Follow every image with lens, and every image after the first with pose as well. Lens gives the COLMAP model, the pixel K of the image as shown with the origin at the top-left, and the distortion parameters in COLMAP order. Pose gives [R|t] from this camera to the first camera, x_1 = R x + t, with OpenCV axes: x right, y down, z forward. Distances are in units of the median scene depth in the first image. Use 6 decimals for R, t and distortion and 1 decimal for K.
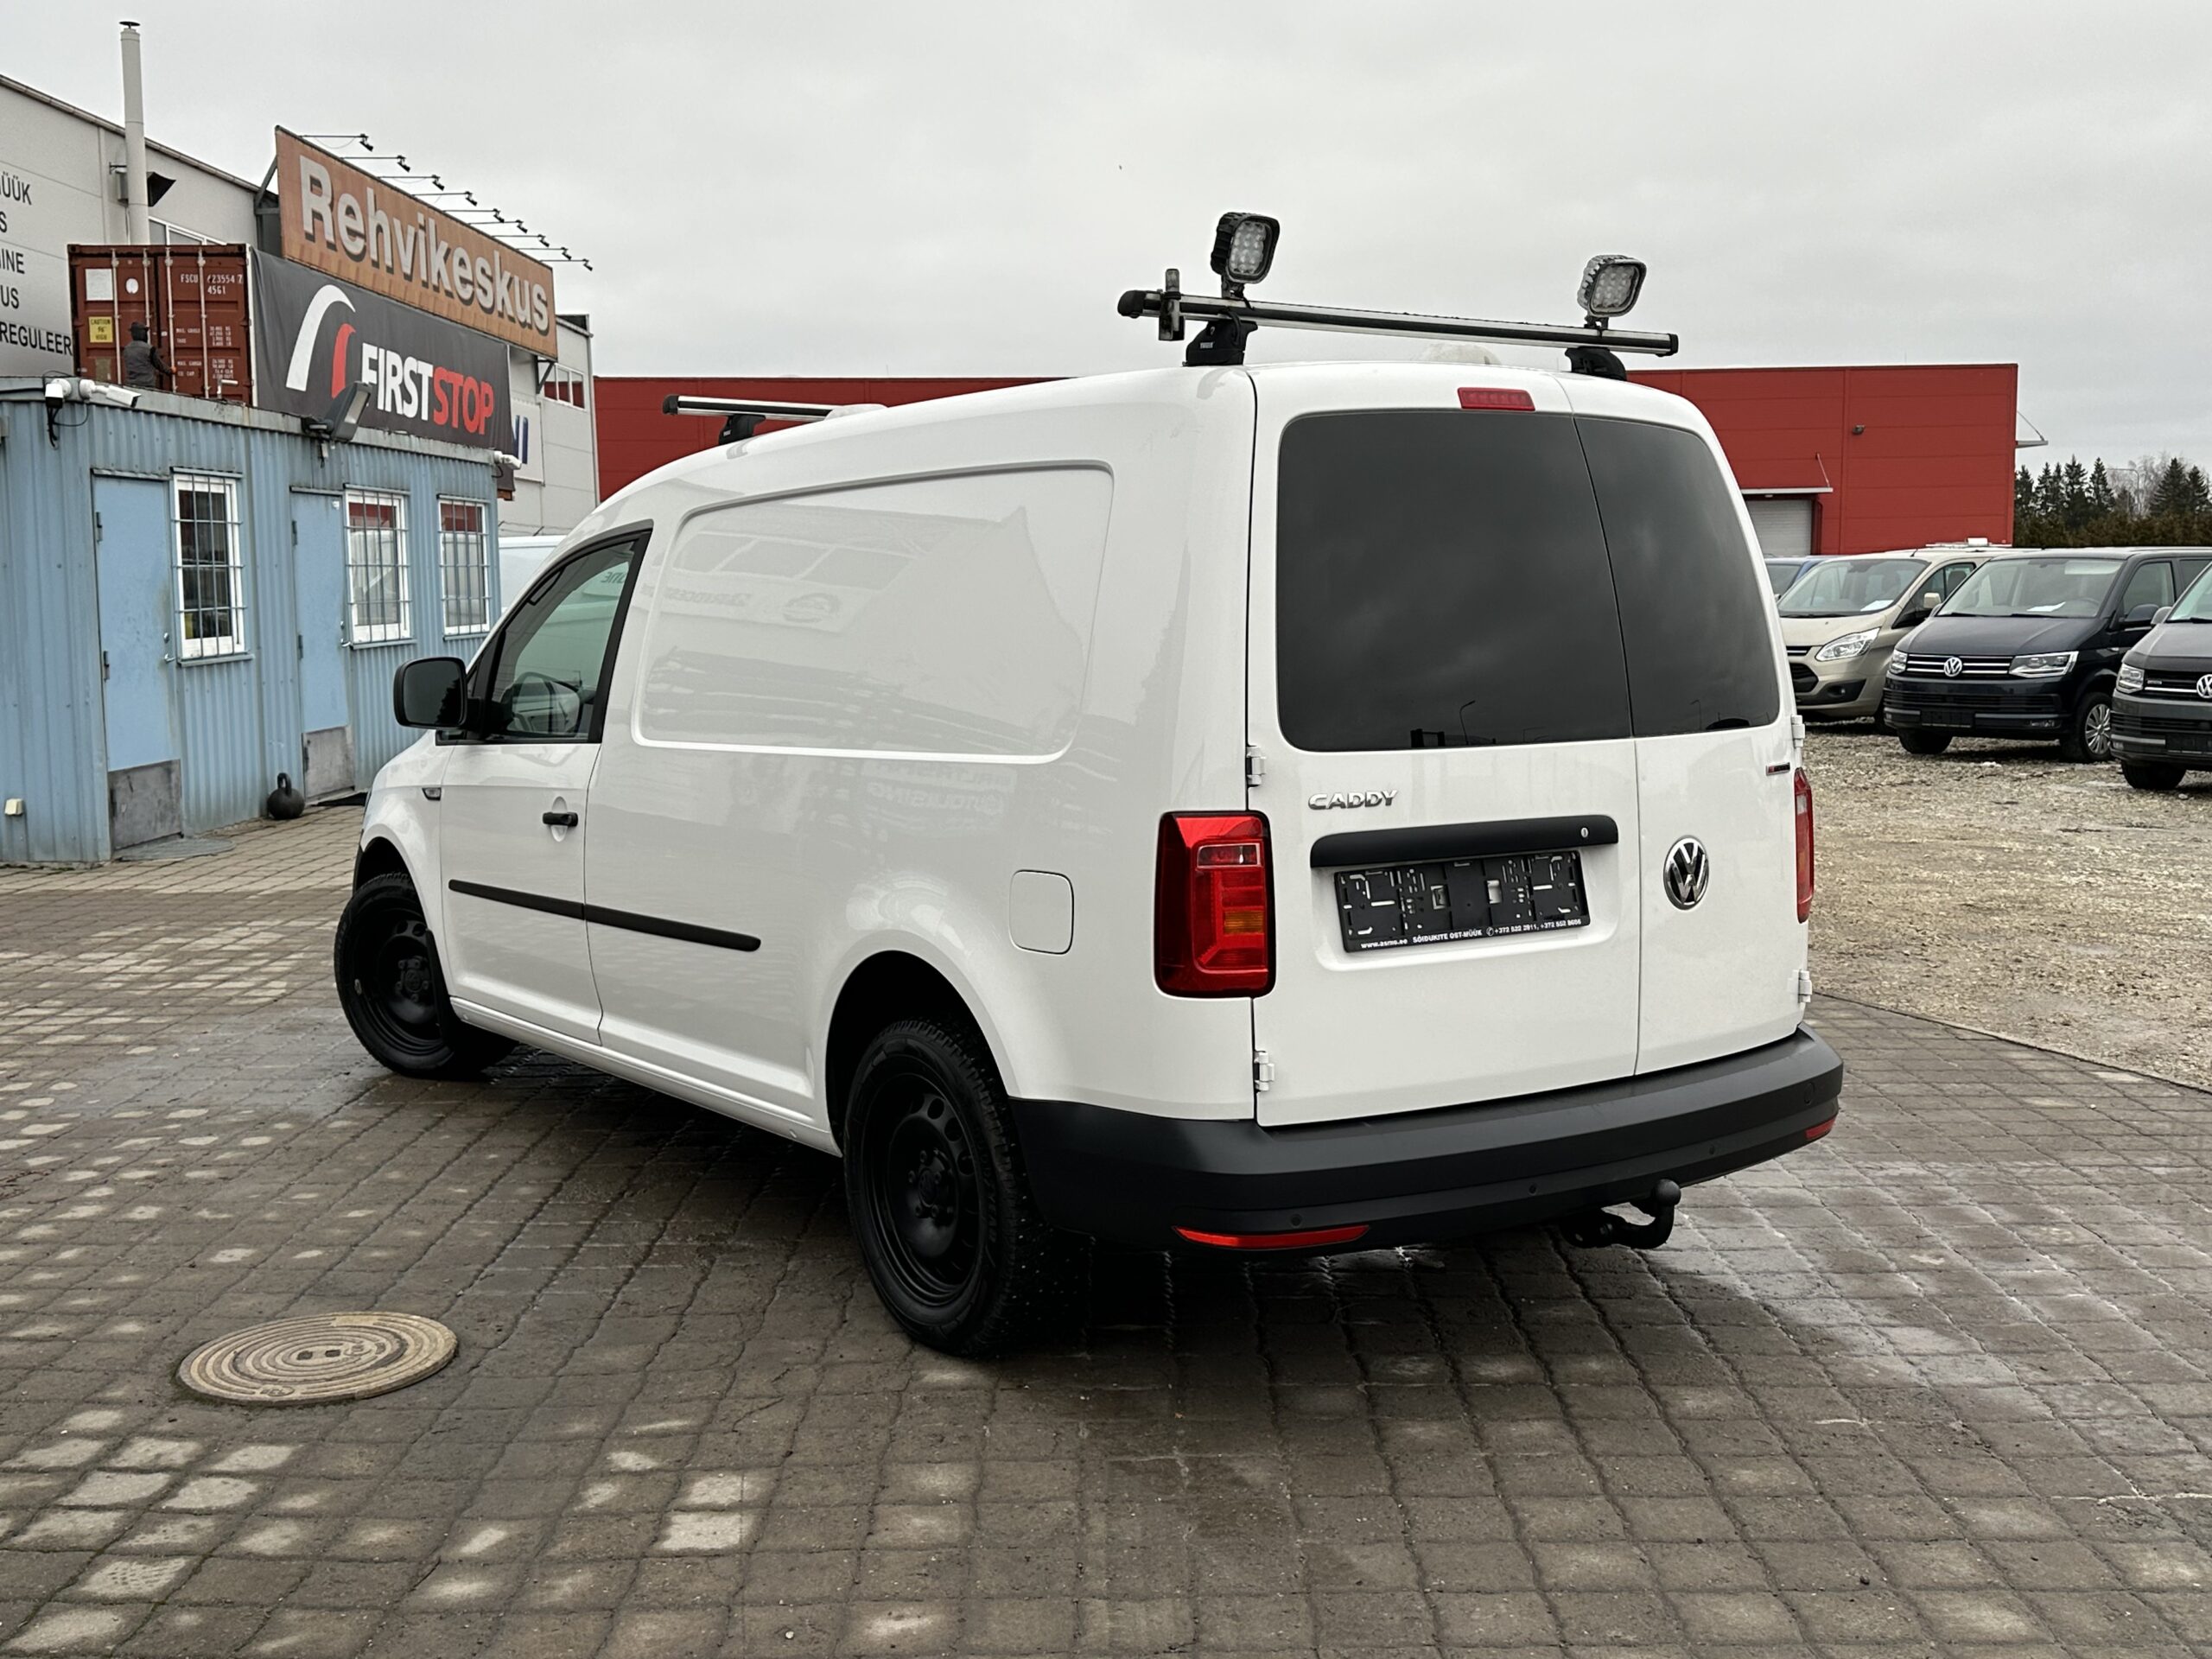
lens RADIAL K [[2244.5, 0, 1106.0], [0, 2244.5, 829.5], [0, 0, 1]] dist [0.192435, -0.336774]
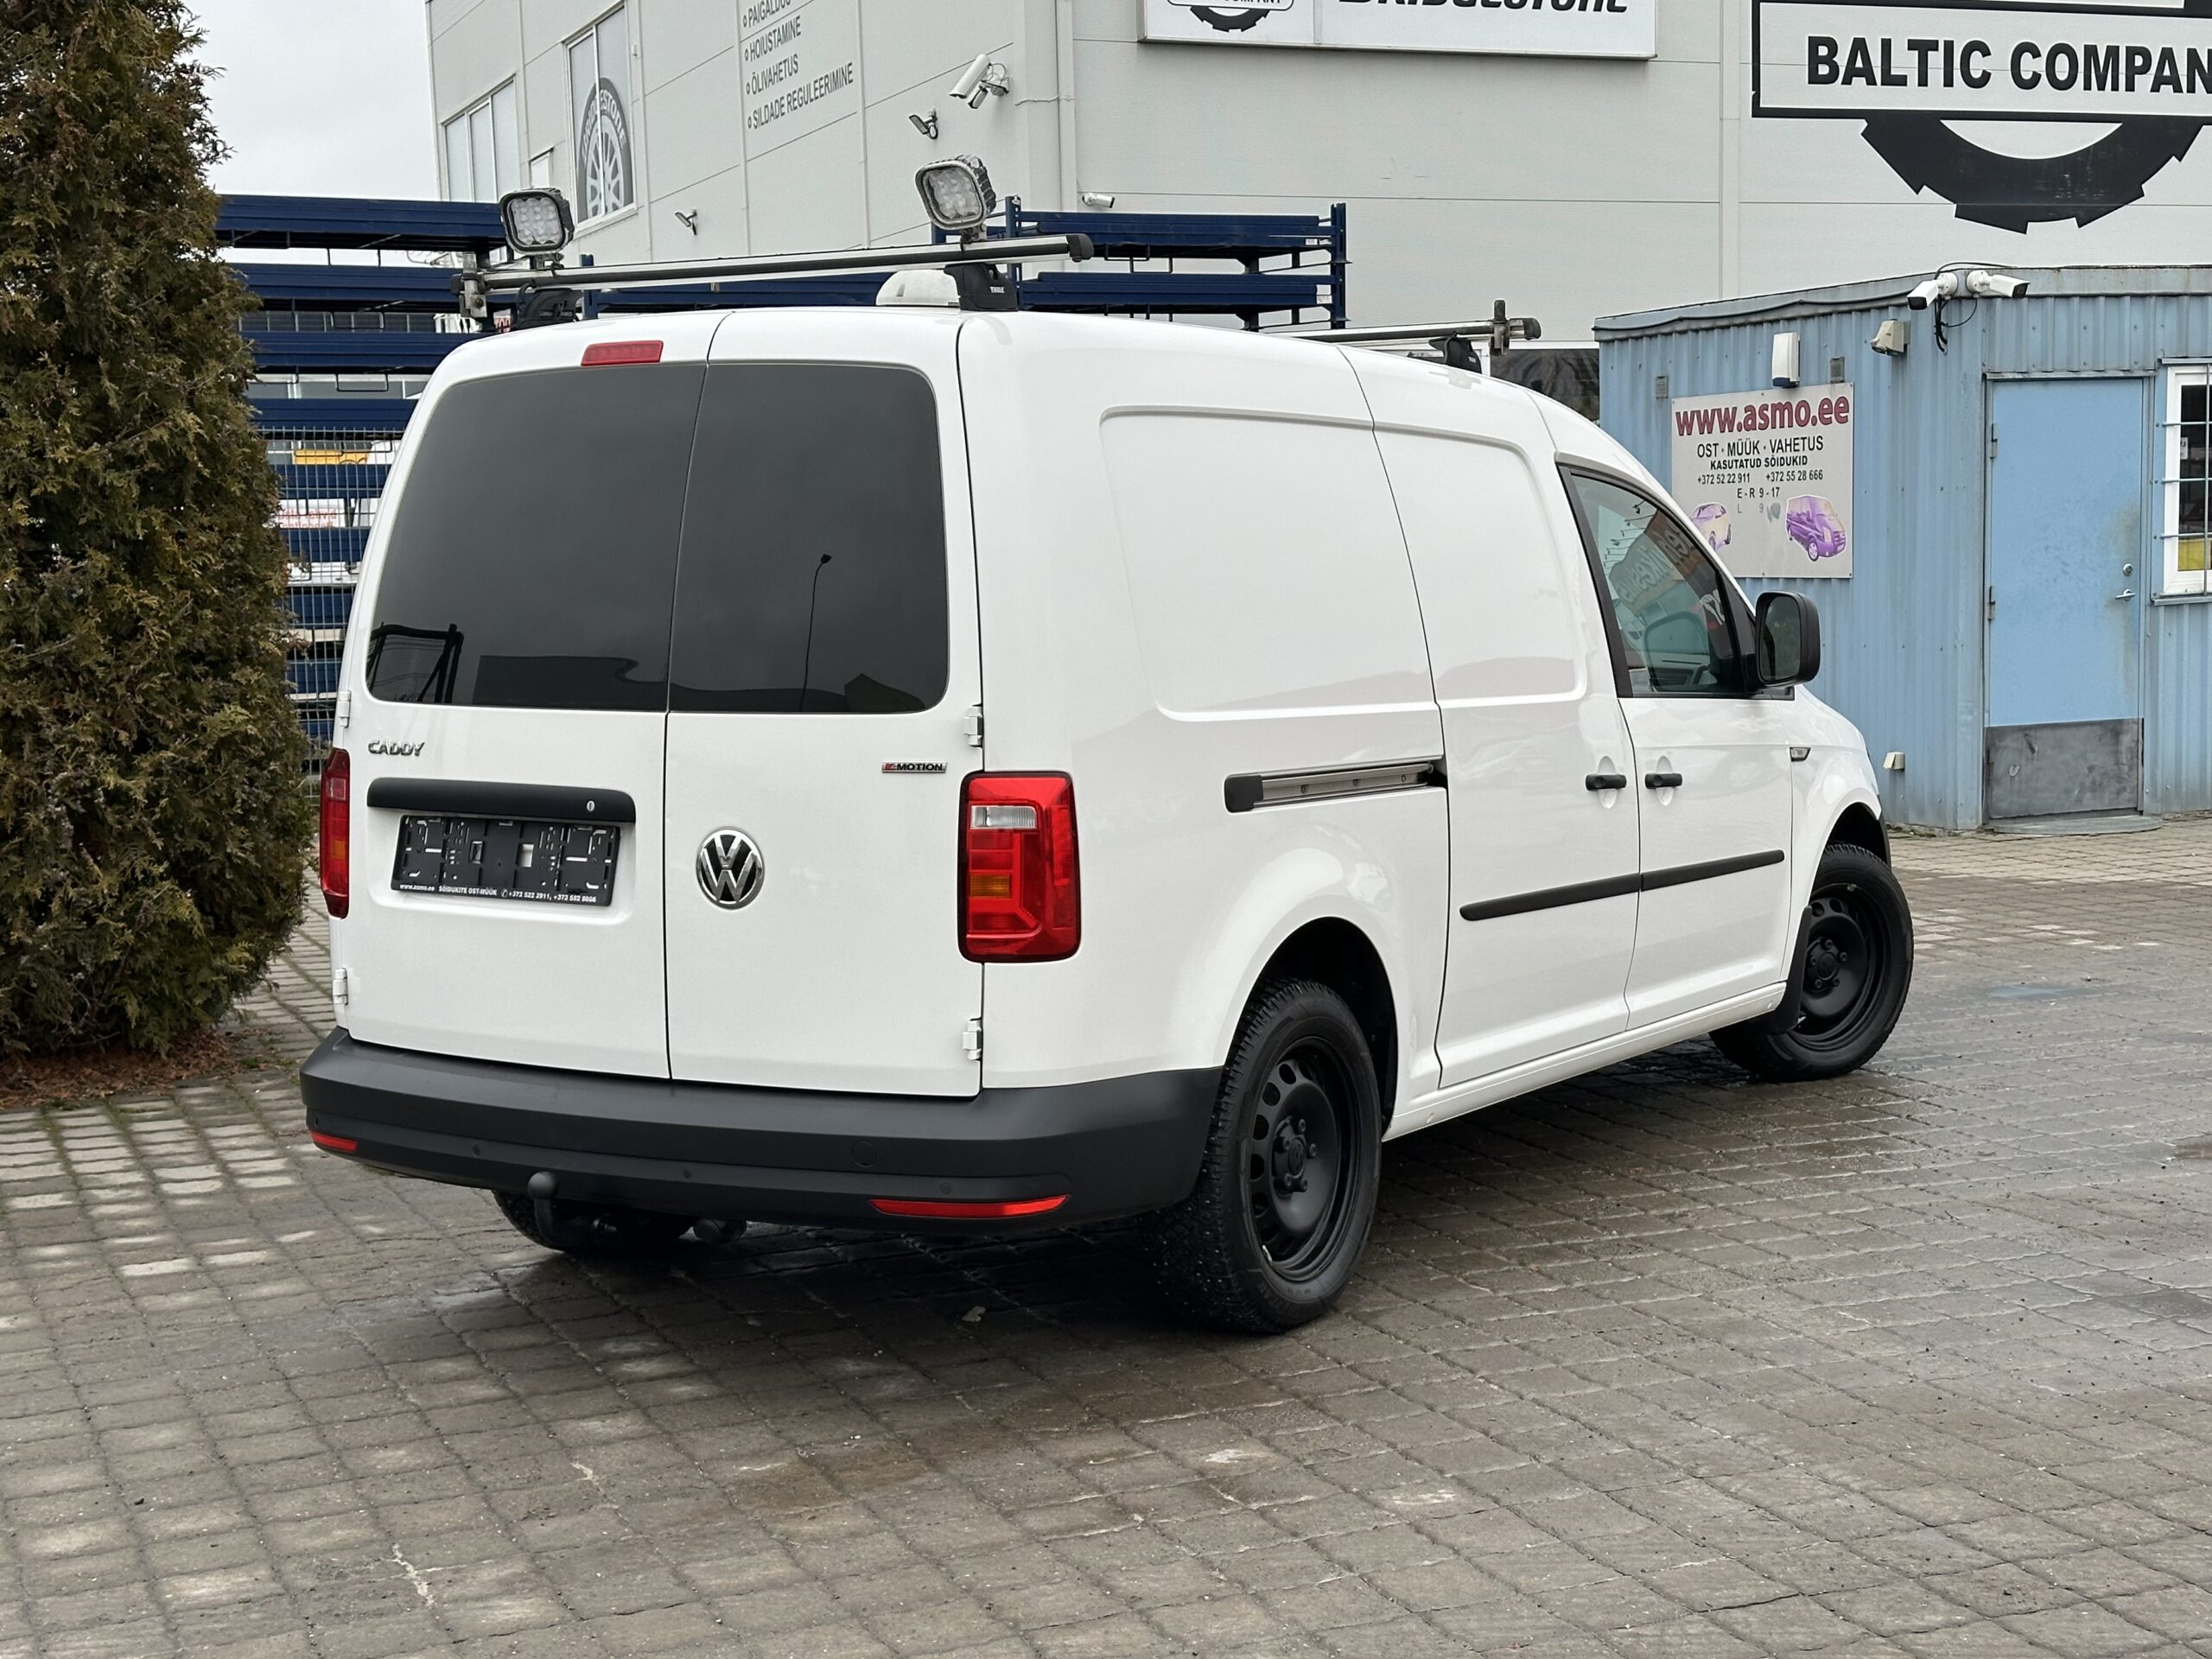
lens RADIAL K [[3113.2, 0, 1106.0], [0, 3113.2, 829.5], [0, 0, 1]] dist [0.171604, -0.022038]
pose [[0.407768, 0.089532, -0.908686, 1.522126], [-0.086077, 0.994518, 0.059363, -0.087258], [0.909019, 0.054011, 0.413239, 0.661970]]
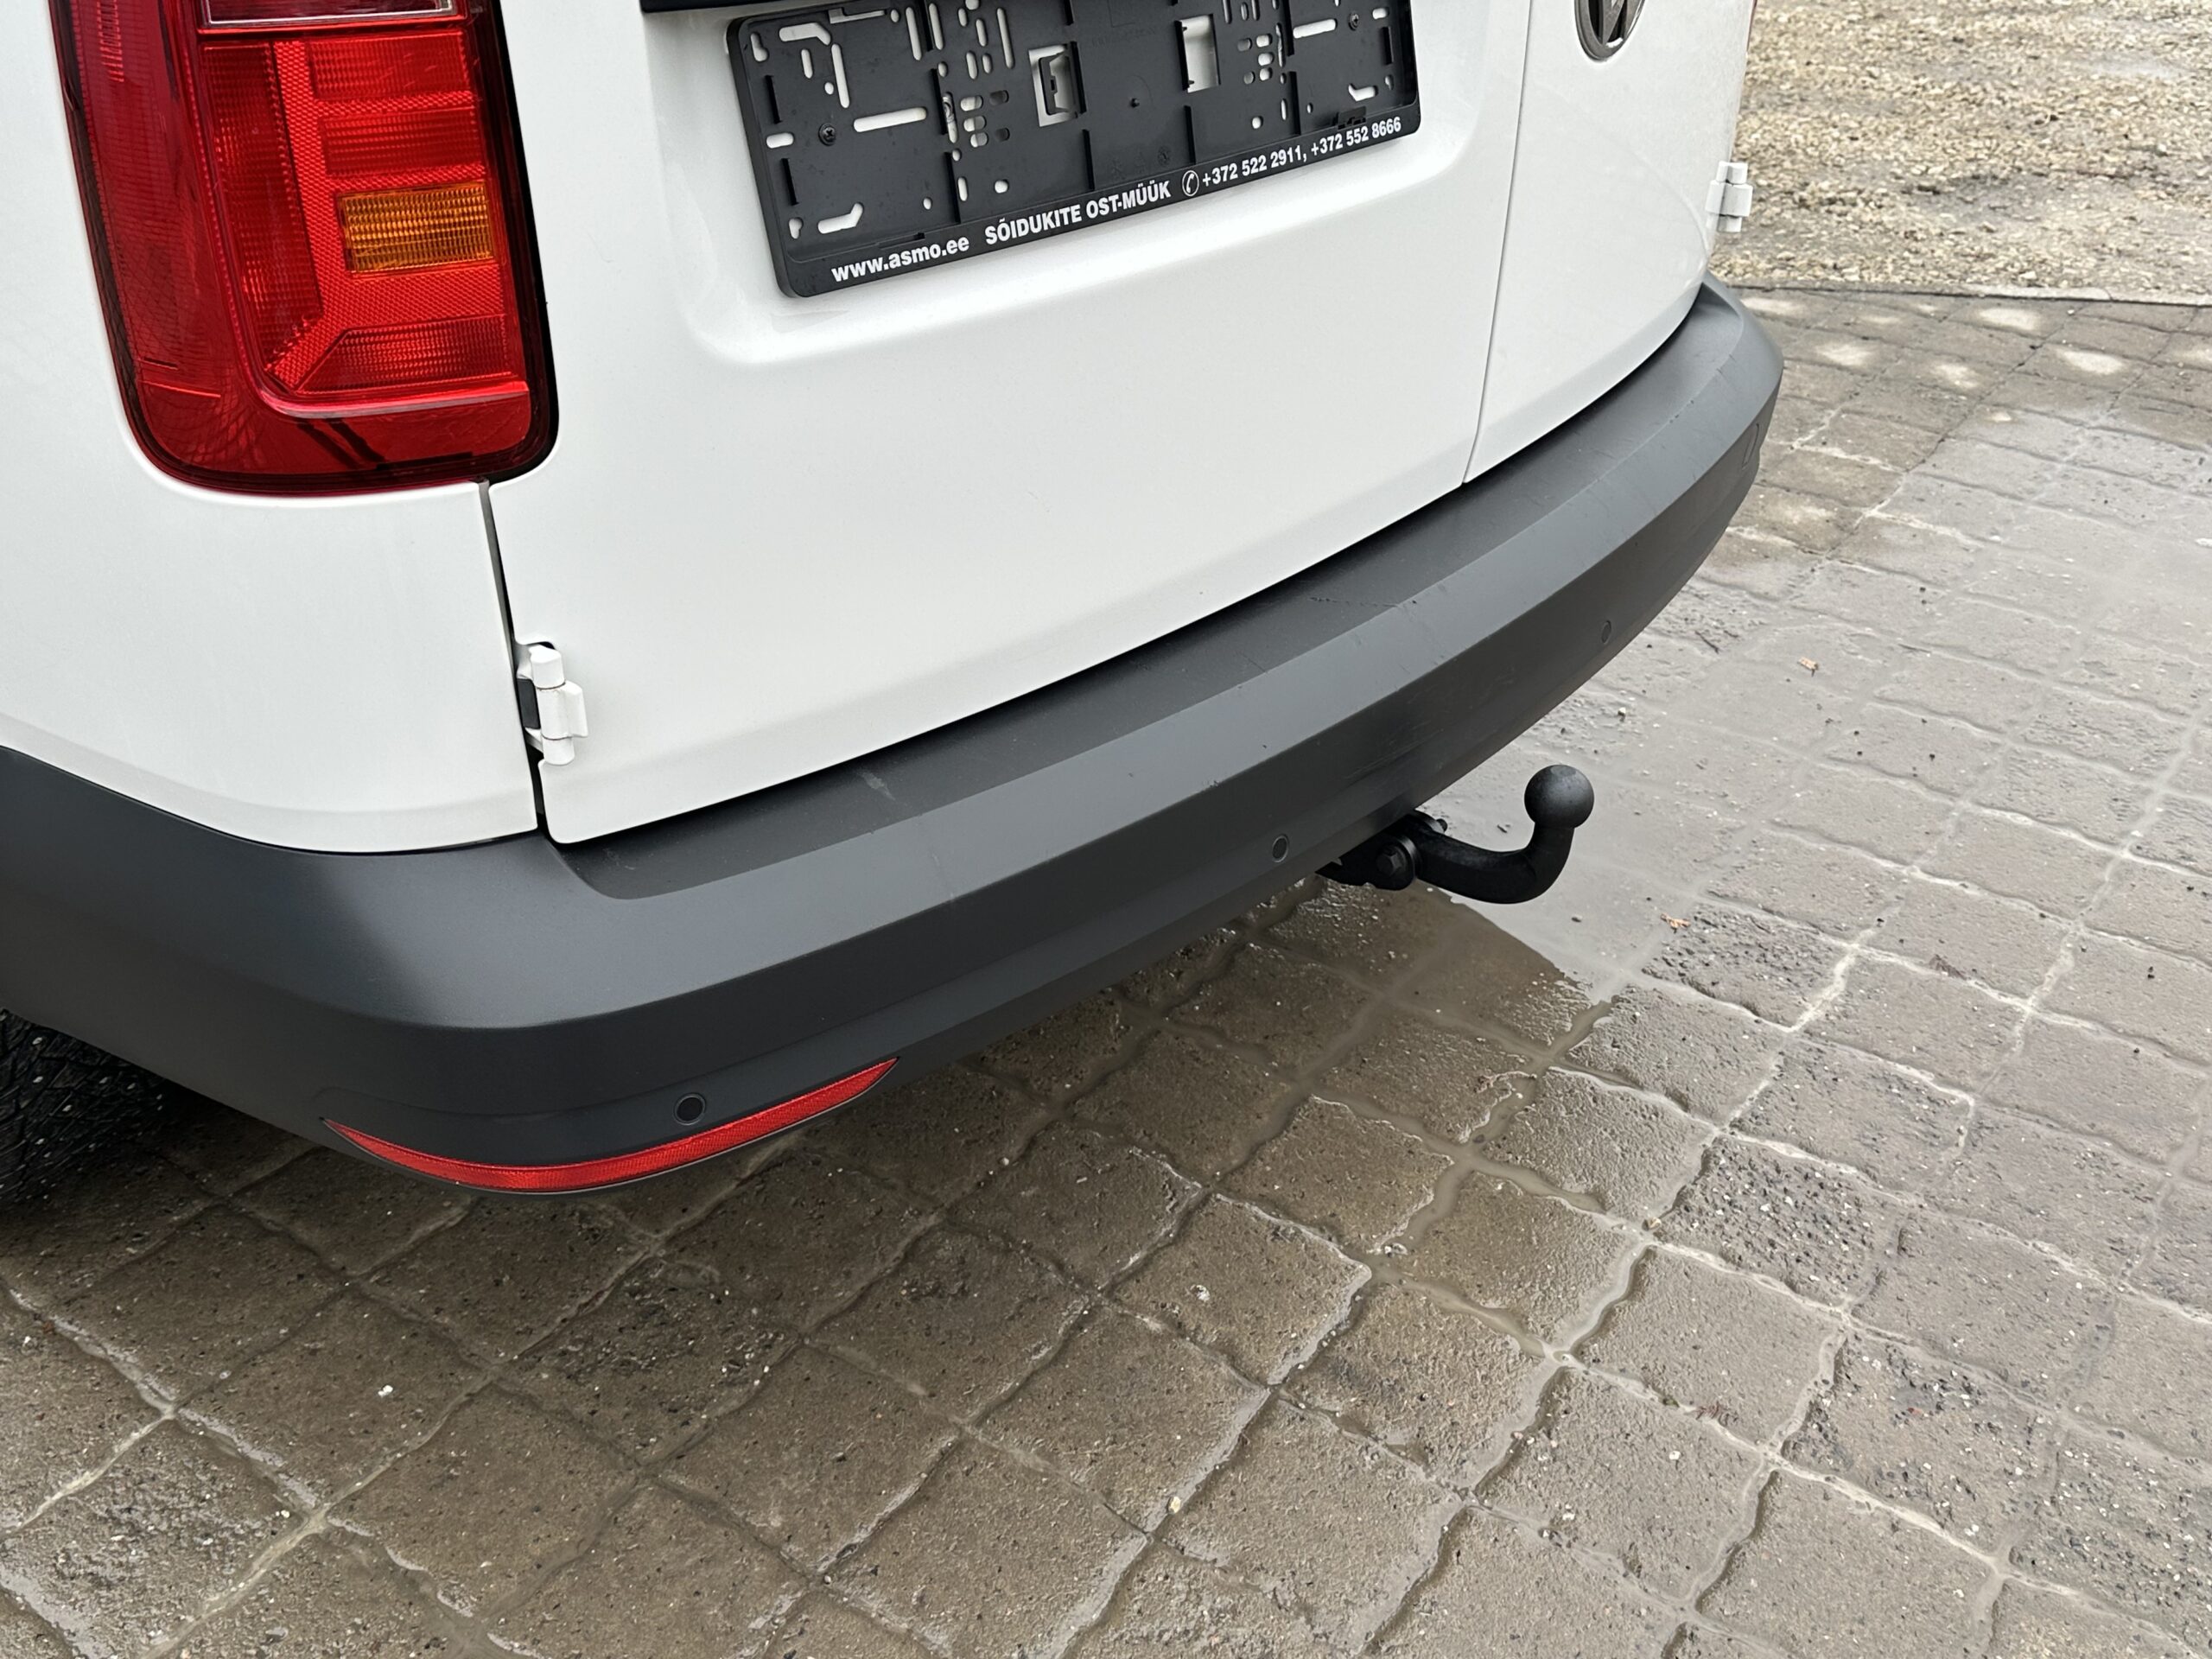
lens RADIAL K [[2223.1, 0, 1106.0], [0, 2223.1, 829.5], [0, 0, 1]] dist [0.098027, 0.001382]
pose [[0.964891, -0.106224, 0.240211, 0.064131], [-0.004683, 0.907465, 0.420102, -0.008965], [-0.262608, -0.406477, 0.875108, 0.657142]]
